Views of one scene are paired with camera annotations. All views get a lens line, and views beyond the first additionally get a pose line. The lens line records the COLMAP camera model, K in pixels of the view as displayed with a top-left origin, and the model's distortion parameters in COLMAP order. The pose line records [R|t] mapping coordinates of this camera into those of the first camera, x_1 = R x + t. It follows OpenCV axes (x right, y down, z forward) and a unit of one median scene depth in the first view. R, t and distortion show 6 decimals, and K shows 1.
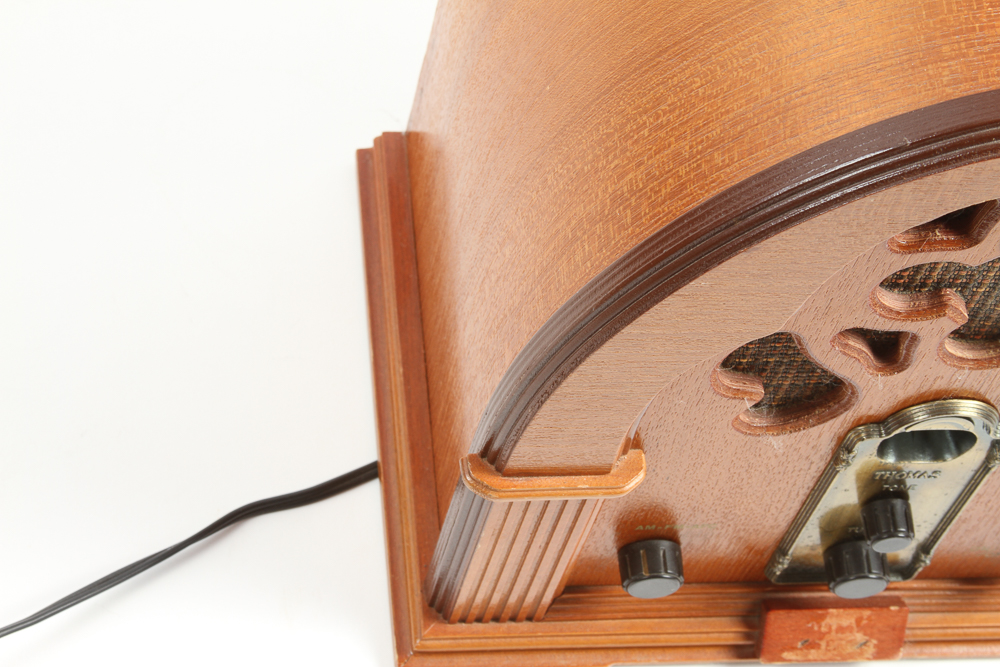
lens RADIAL K [[2768.9, 0, 499.4], [0, 2768.9, 333.2], [0, 0, 1]] dist [0.101963, 0.000000]
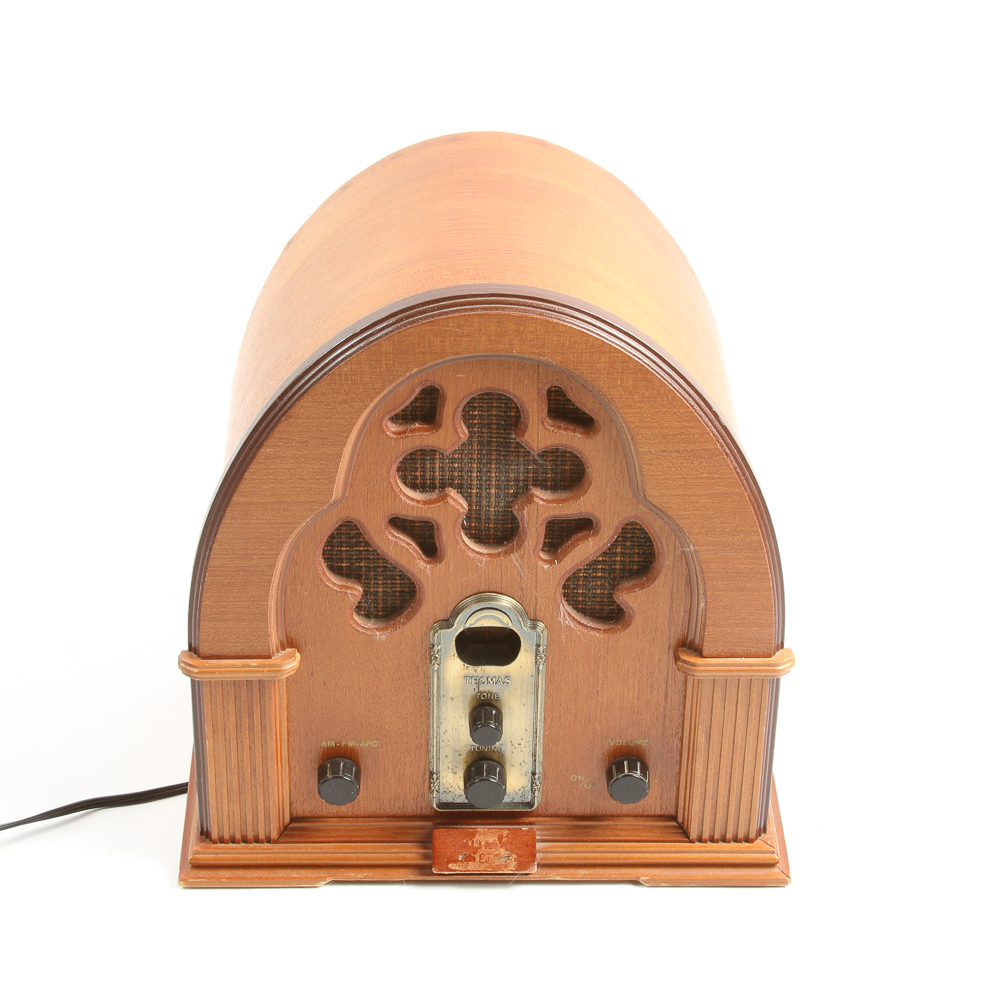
lens RADIAL K [[2912.6, 0, 507.2], [0, 2912.6, 505.0], [0, 0, 1]] dist [0.042235, 0.000000]
pose [[0.985280, -0.089710, -0.145518, 0.371846], [0.011226, 0.883354, -0.468572, 0.664244], [0.170579, 0.460041, 0.871358, -0.391024]]
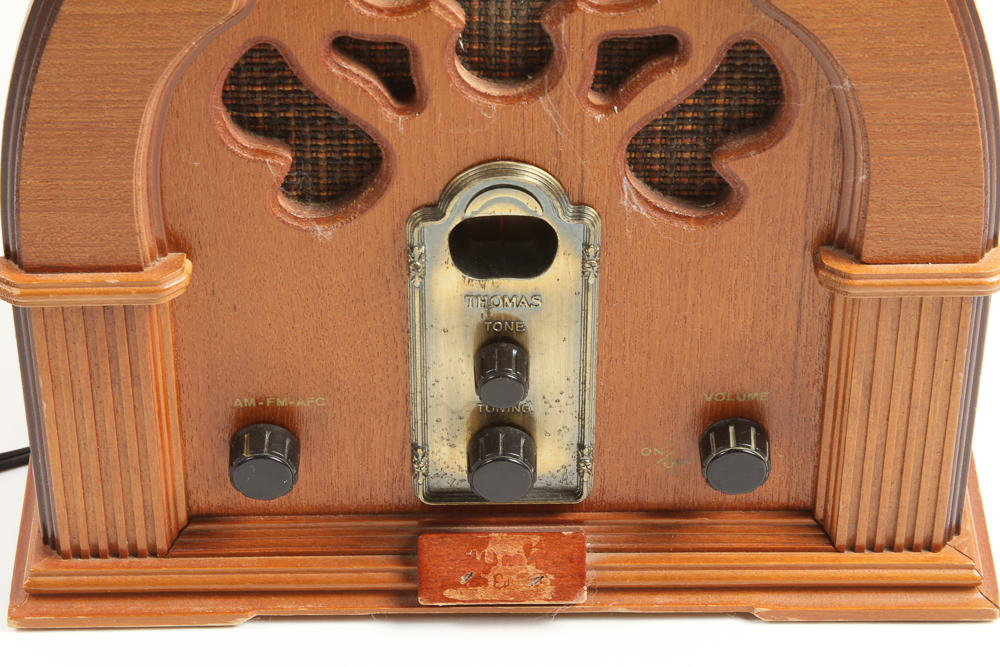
lens RADIAL K [[3359.4, 0, 494.5], [0, 3359.4, 334.9], [0, 0, 1]] dist [0.203711, 0.000000]
pose [[0.981141, -0.076296, -0.177596, 0.318484], [0.008458, 0.934868, -0.354895, 0.425025], [0.193106, 0.346700, 0.917883, -0.006270]]
